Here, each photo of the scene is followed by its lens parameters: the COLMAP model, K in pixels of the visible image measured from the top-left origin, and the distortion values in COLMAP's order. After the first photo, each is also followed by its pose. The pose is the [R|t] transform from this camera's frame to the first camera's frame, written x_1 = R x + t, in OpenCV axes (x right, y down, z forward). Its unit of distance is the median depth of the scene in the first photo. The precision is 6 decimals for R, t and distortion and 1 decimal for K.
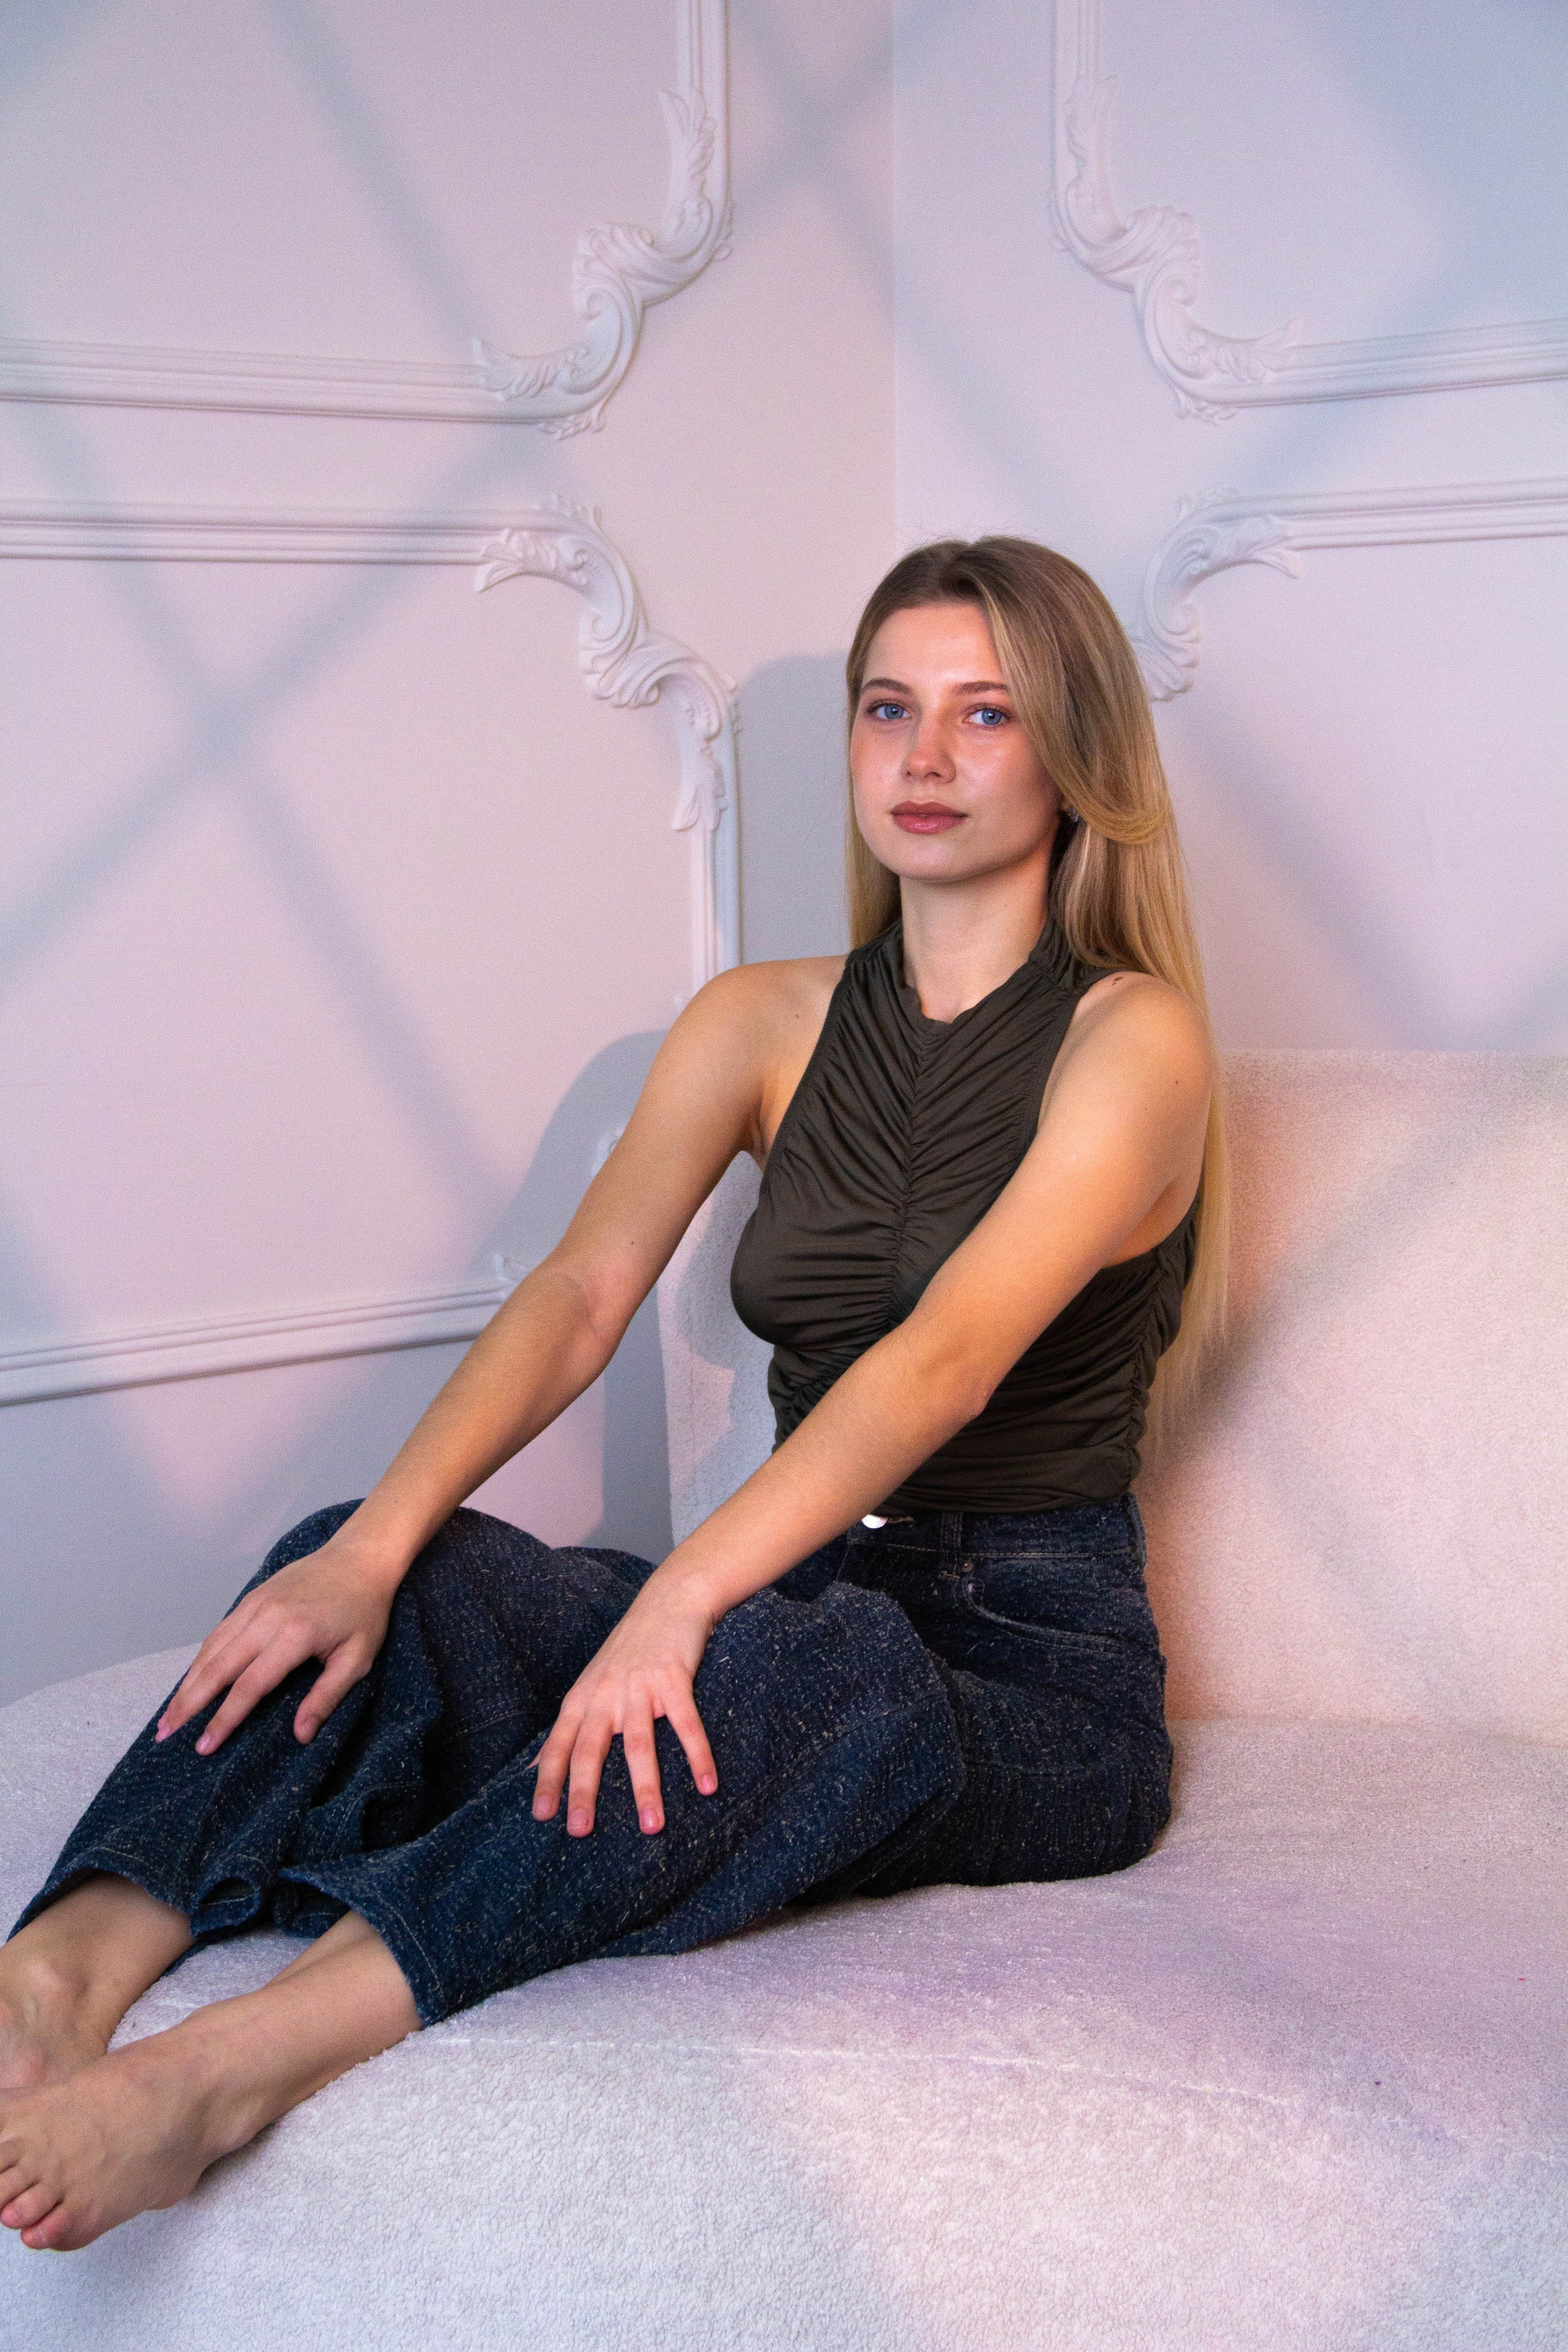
lens RADIAL K [[4202.0, 0, 749.8], [0, 4202.0, 1163.1], [0, 0, 1]] dist [0.240798, 0.000000]
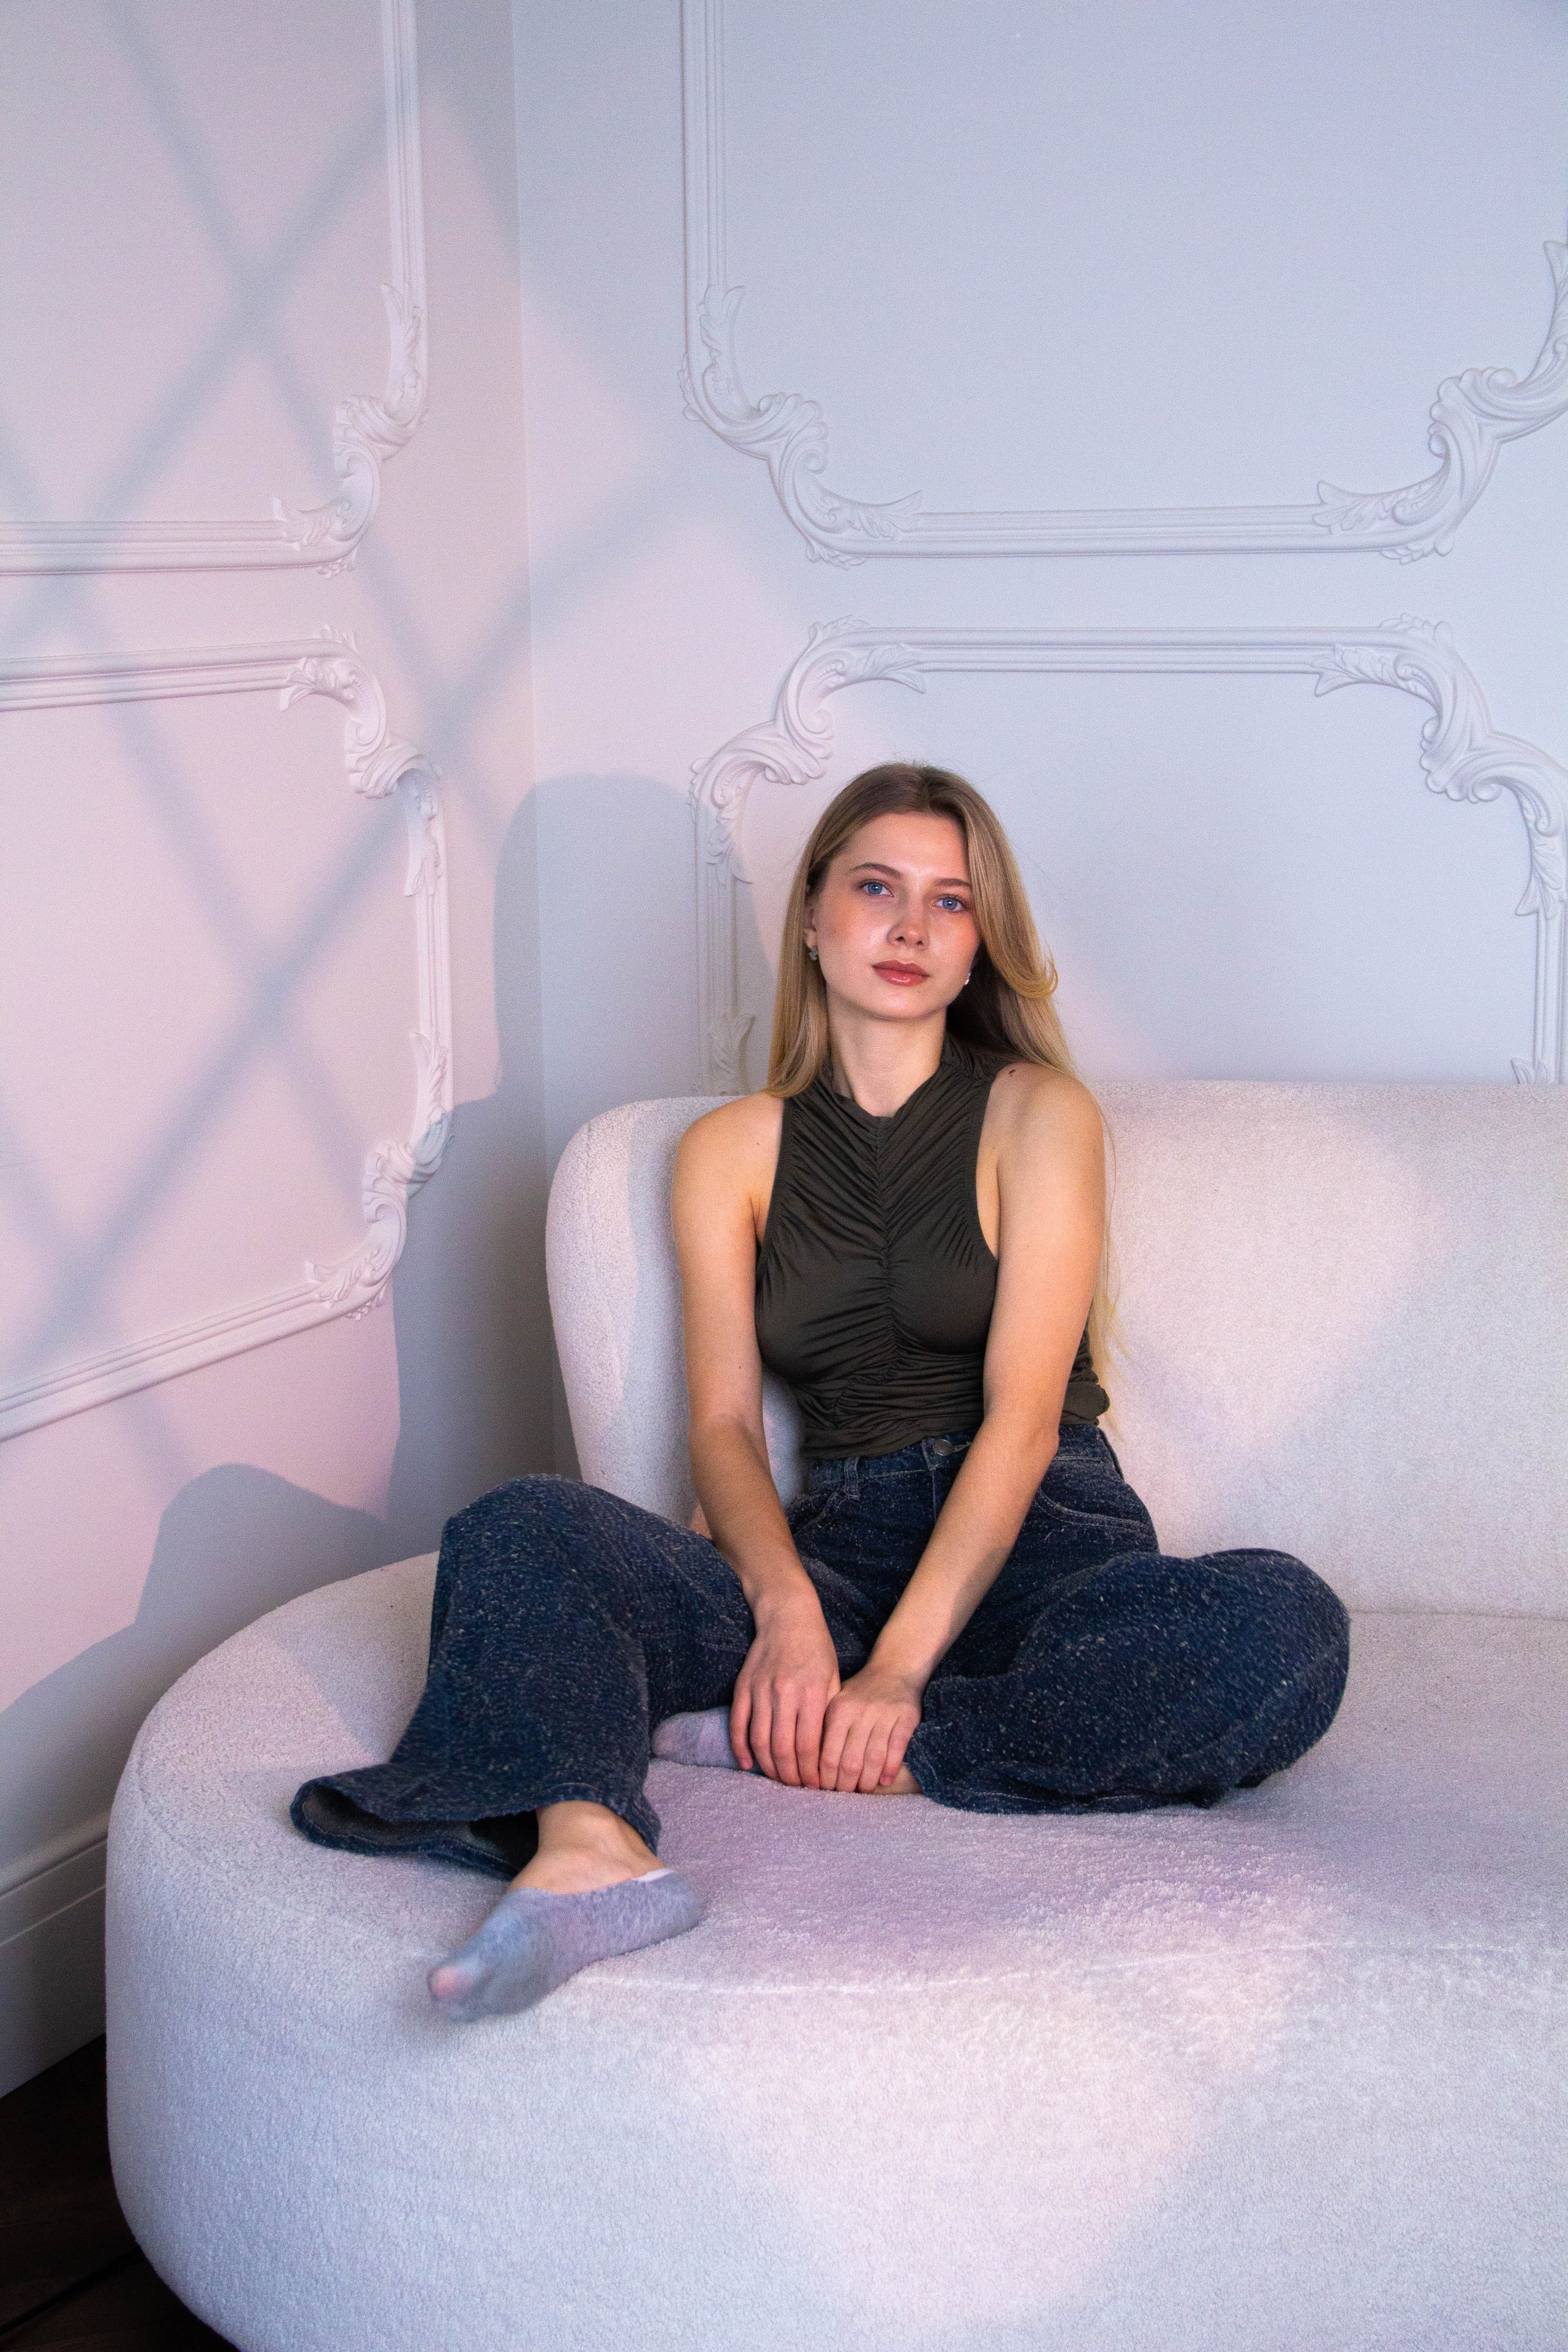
lens RADIAL K [[3436.3, 0, 744.9], [0, 3436.3, 1157.4], [0, 0, 1]] dist [0.138061, 0.000000]
pose [[0.935366, -0.063189, 0.347990, -0.348199], [0.041951, 0.996787, 0.068239, -0.085524], [-0.351184, -0.049230, 0.935011, 0.049286]]
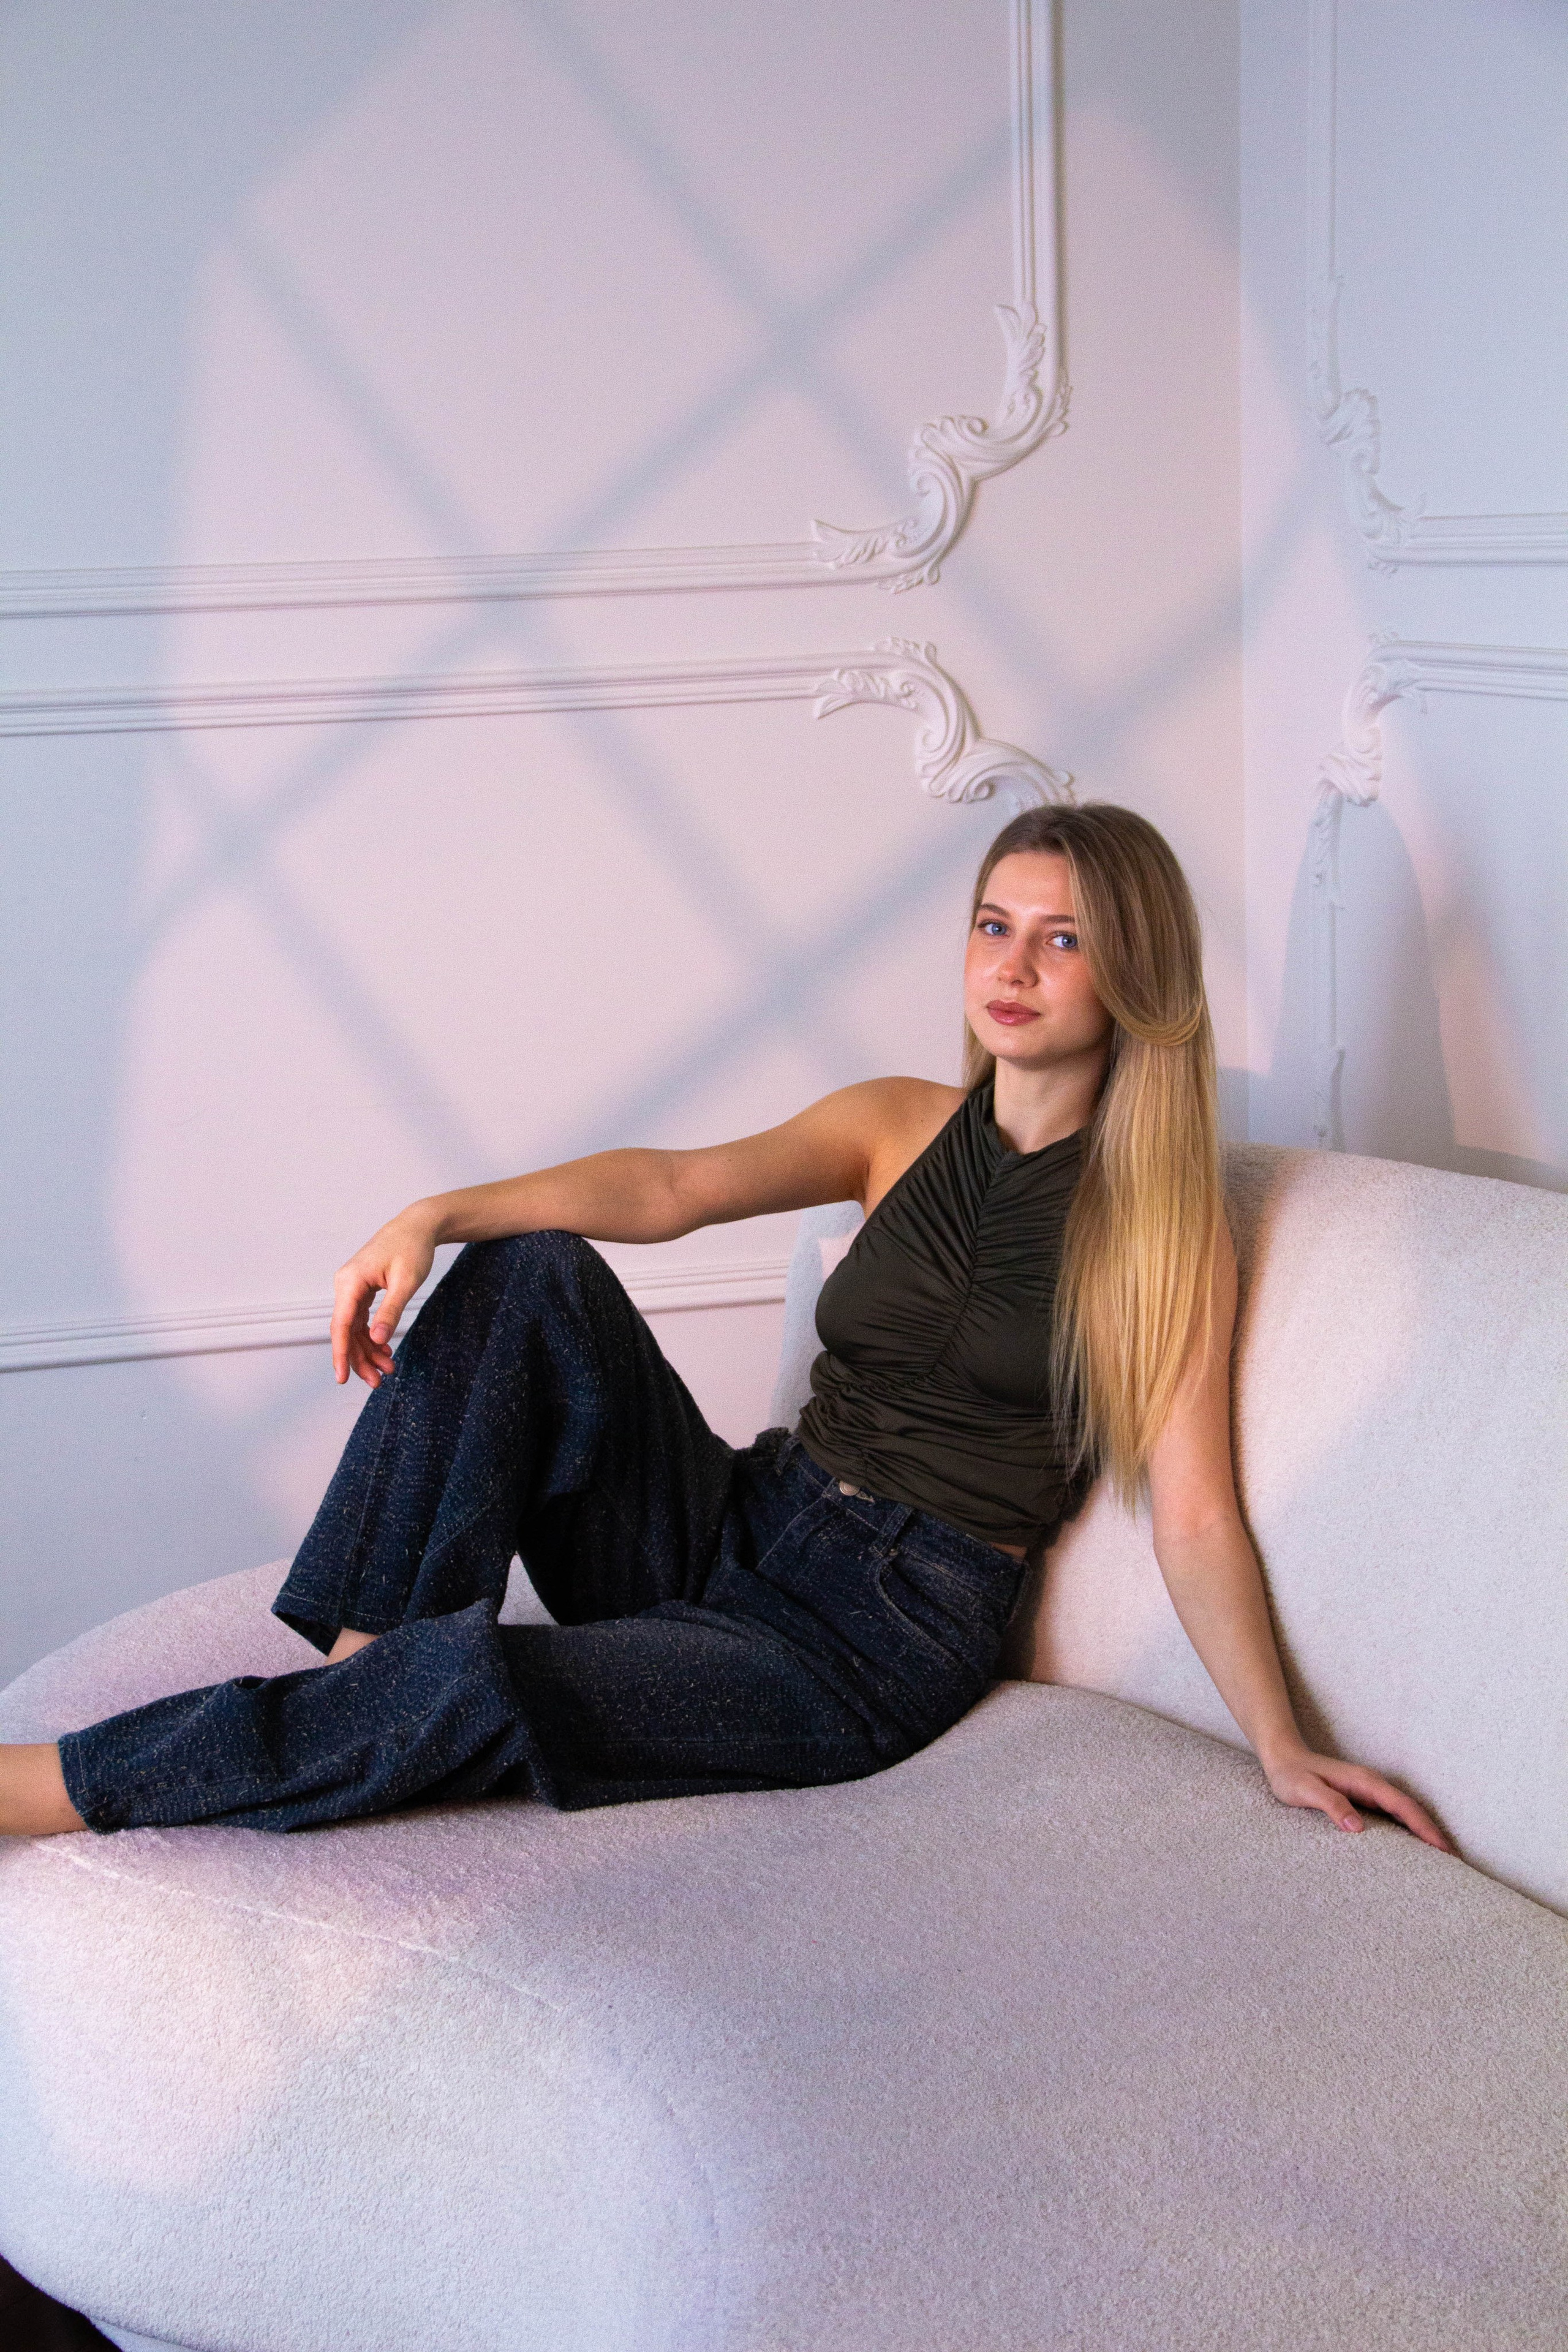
lens RADIAL K [[3623.3, 0, 761.3], [0, 3623.3, 1197.5], [0, 0, 1]] dist [0.200893, 0.000000]
pose [[0.891784, 0.064864, -0.447787, 0.510496], [-0.028230, 0.995719, 0.088013, -0.105504], [0.451579, -0.065847, 0.889798, 0.005286]]
